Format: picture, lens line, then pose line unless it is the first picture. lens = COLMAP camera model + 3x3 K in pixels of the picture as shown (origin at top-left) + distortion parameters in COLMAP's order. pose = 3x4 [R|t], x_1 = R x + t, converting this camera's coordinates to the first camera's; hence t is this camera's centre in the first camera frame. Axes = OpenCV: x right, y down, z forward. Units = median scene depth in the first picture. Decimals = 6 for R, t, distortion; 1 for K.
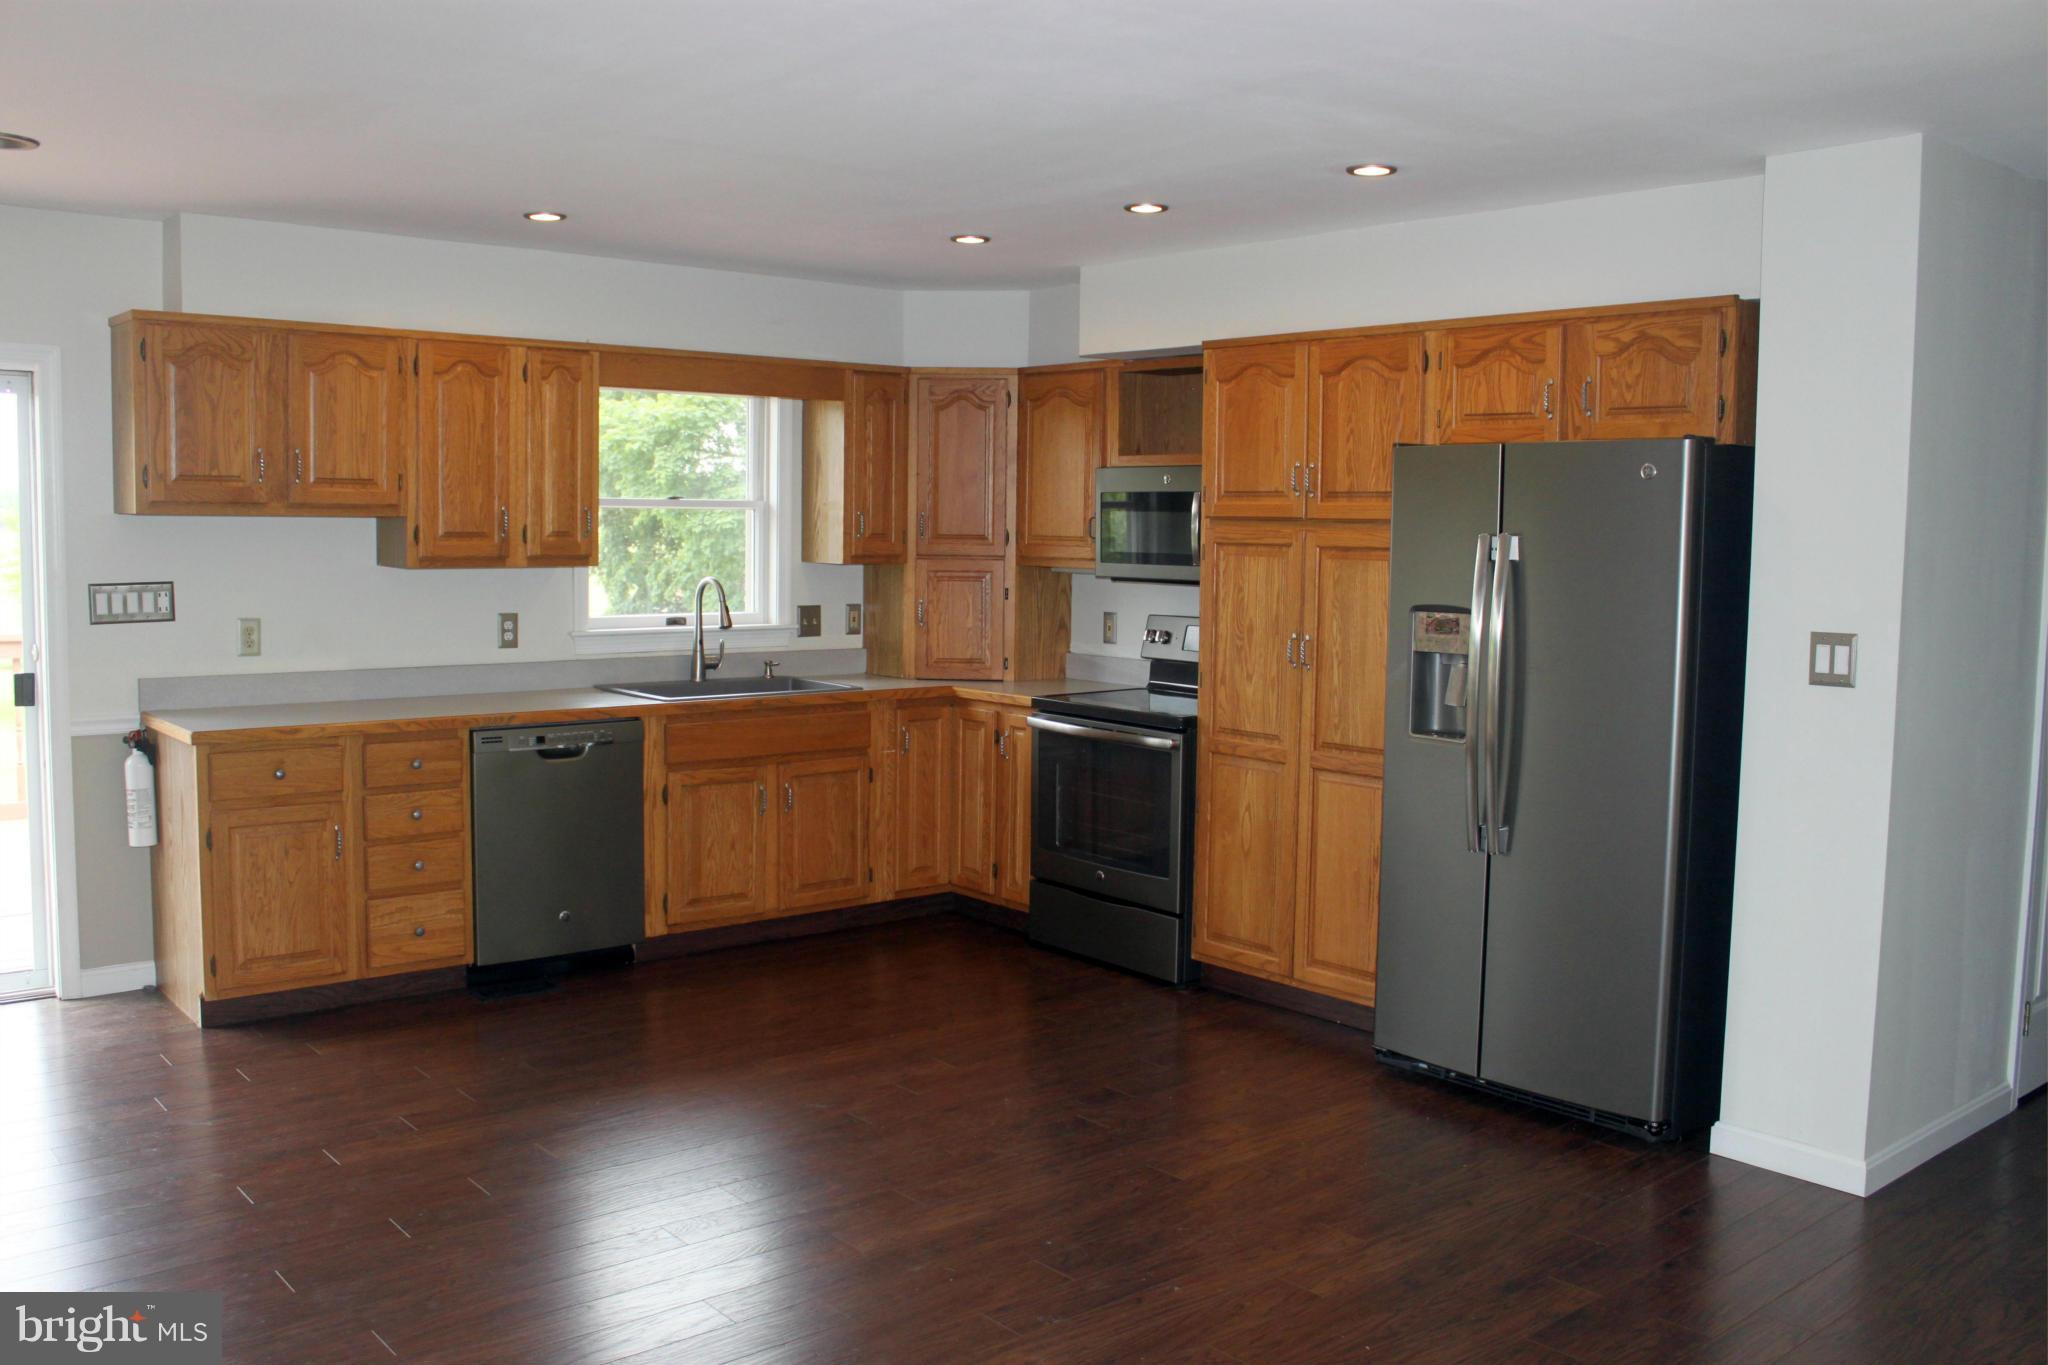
lens RADIAL K [[1712.6, 0, 1029.6], [0, 1712.6, 676.2], [0, 0, 1]] dist [-0.071112, 0.009813]
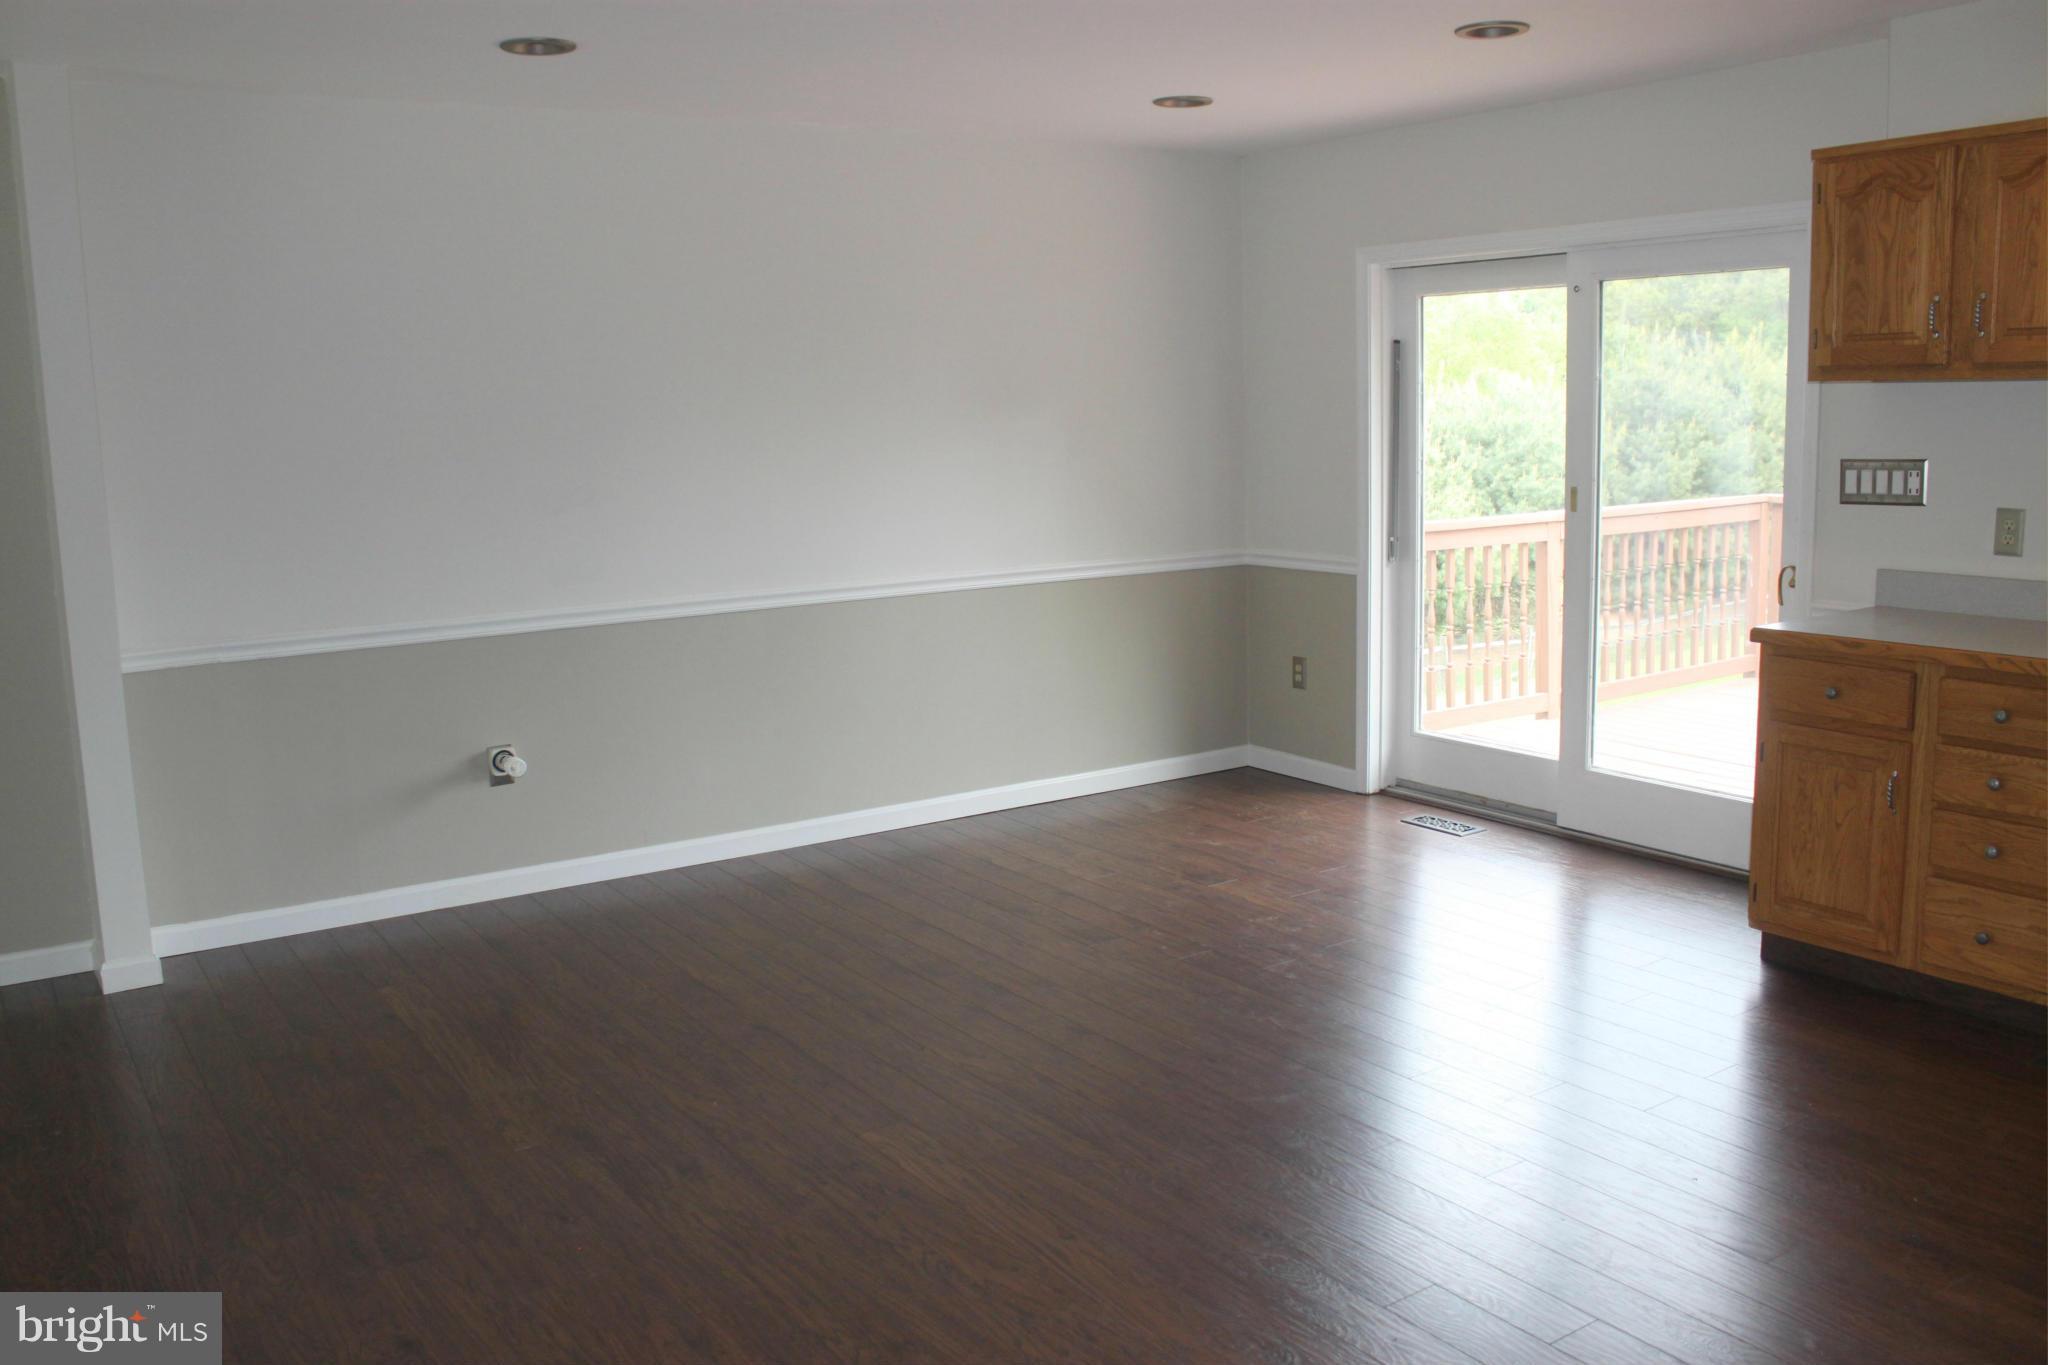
lens RADIAL K [[1712.6, 0, 1033.7], [0, 1712.6, 687.4], [0, 0, 1]] dist [-0.071112, 0.009813]
pose [[-0.105014, 0.152159, -0.982761, 0.404532], [-0.062832, 0.985236, 0.159256, -0.051148], [0.992484, 0.078473, -0.093903, 0.664680]]
